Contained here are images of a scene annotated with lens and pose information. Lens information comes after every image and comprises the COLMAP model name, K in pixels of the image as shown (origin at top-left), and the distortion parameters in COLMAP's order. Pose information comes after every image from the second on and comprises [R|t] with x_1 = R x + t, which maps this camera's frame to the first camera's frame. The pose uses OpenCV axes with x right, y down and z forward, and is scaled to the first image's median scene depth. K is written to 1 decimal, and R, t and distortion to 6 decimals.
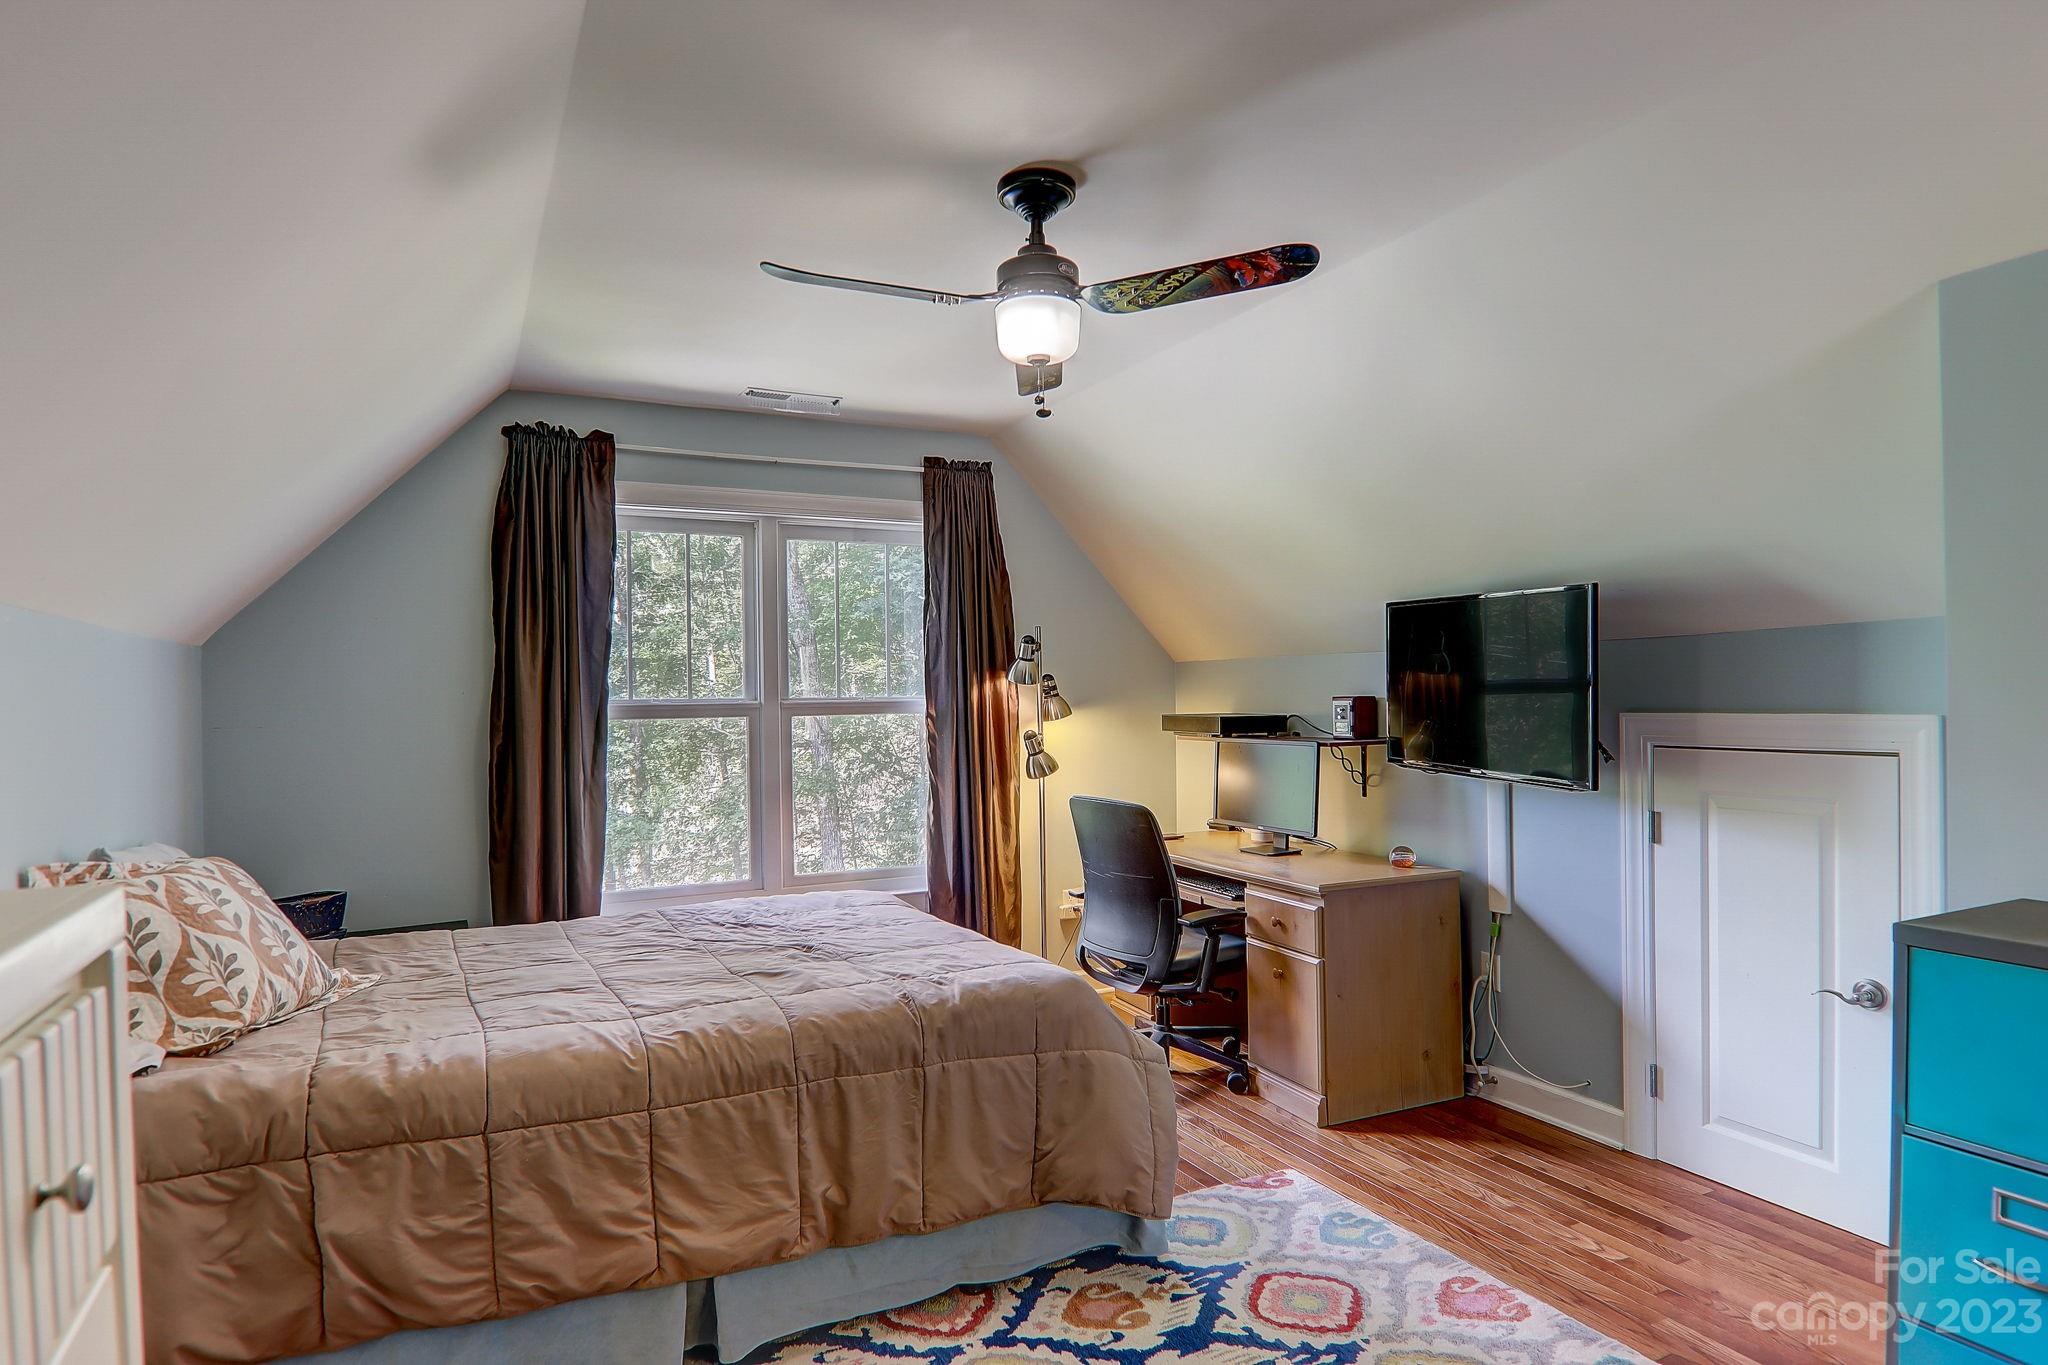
lens RADIAL K [[1152.5, 0, 1029.4], [0, 1152.5, 683.6], [0, 0, 1]] dist [-0.007081, -0.007565]
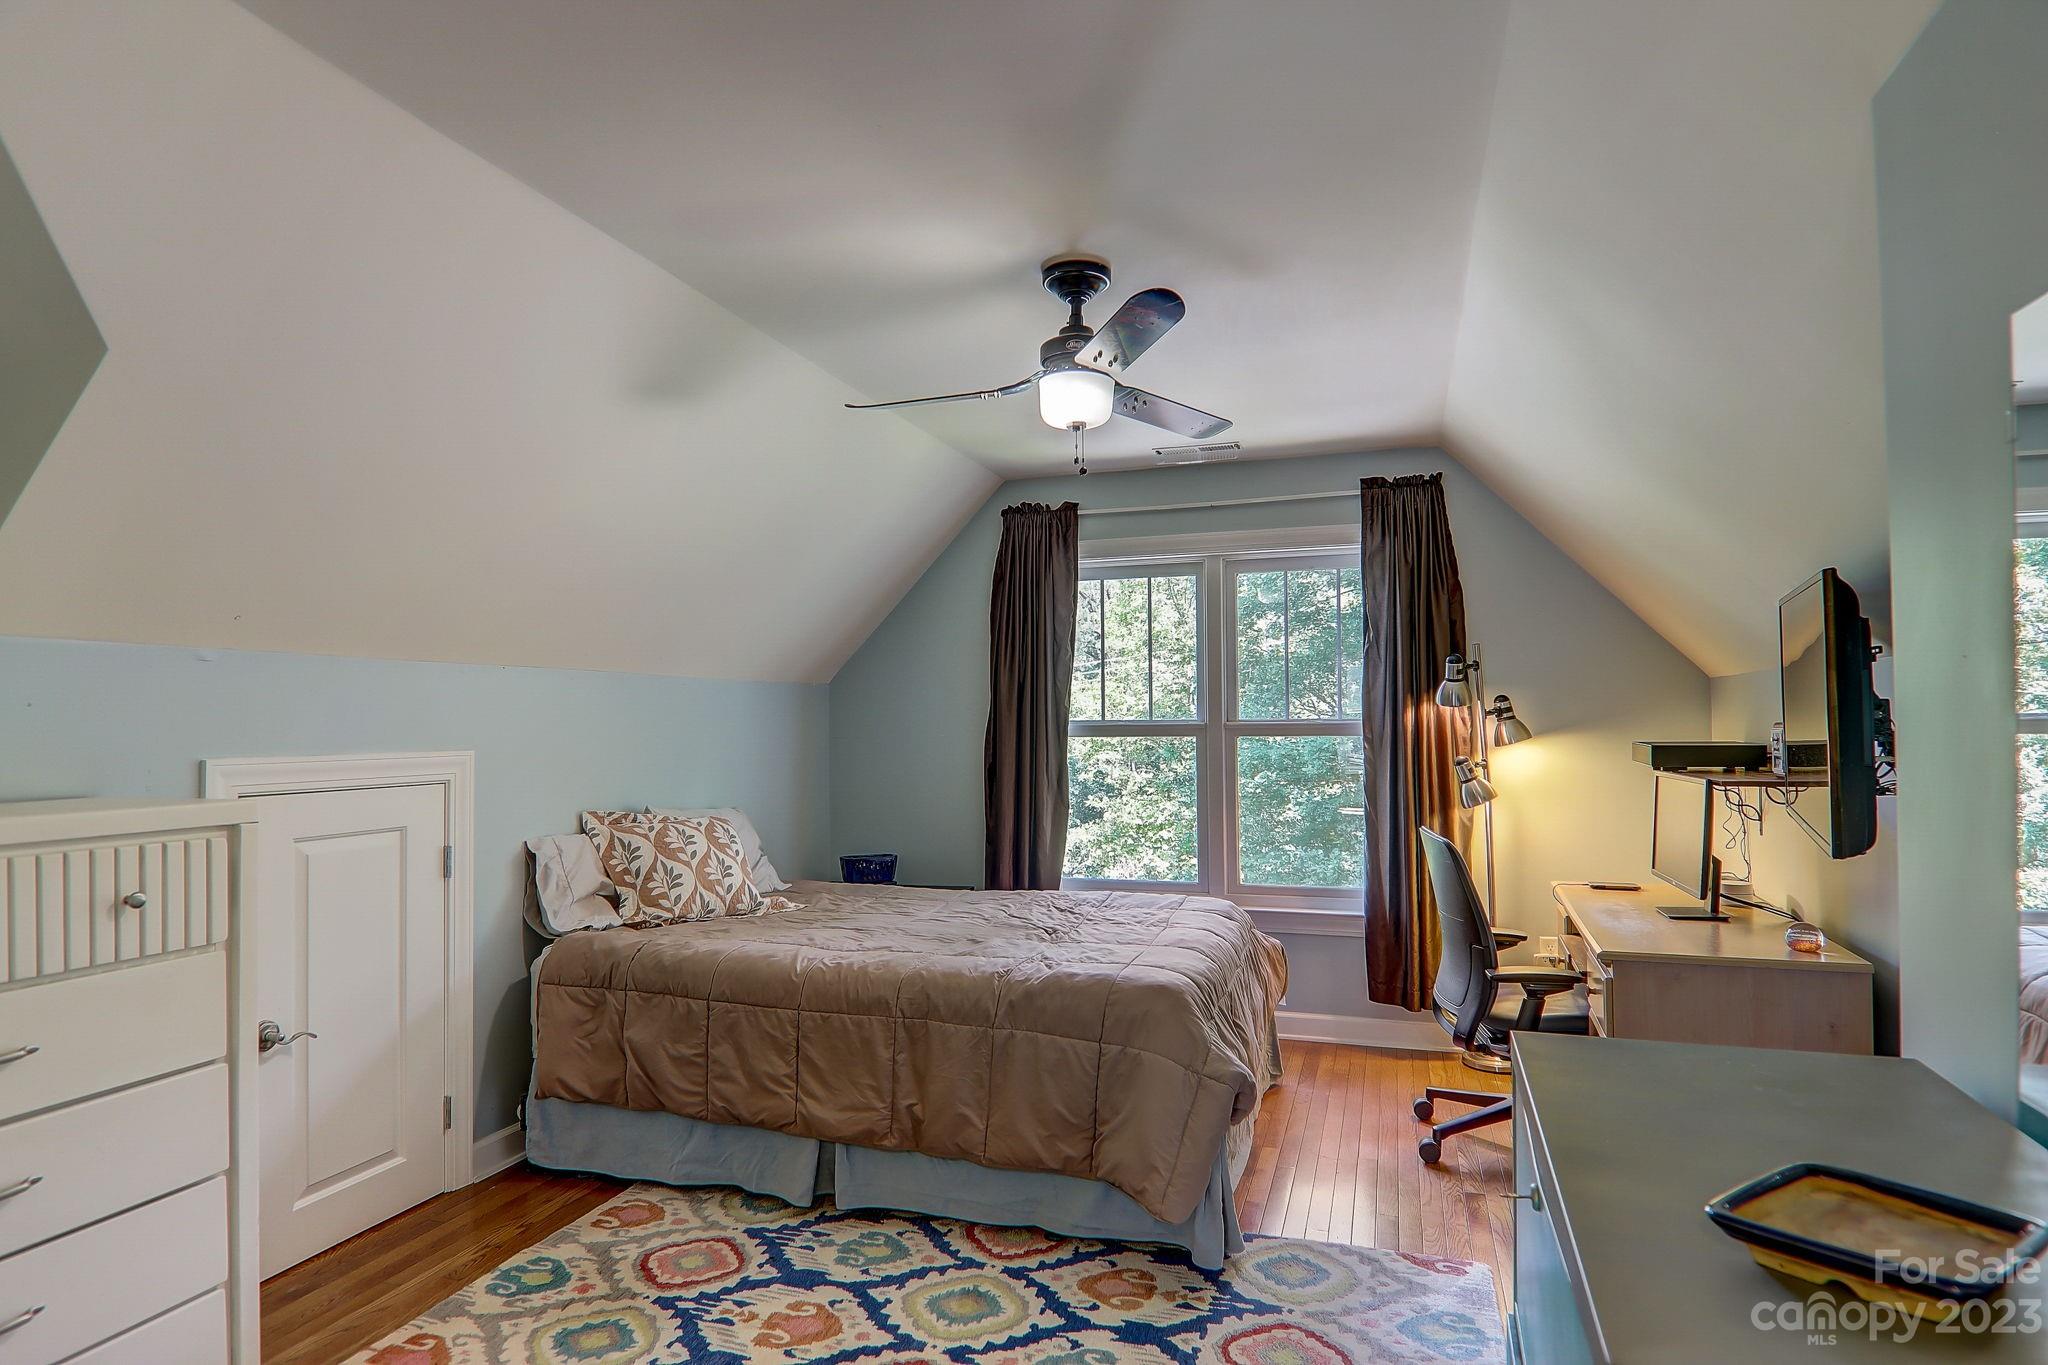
lens RADIAL K [[1152.5, 0, 1027.6], [0, 1152.5, 690.3], [0, 0, 1]] dist [-0.007081, -0.007565]
pose [[0.698633, -0.013485, -0.715353, 0.799746], [0.005863, 0.999897, -0.013124, -0.004287], [0.715456, 0.004975, 0.698640, 0.183816]]
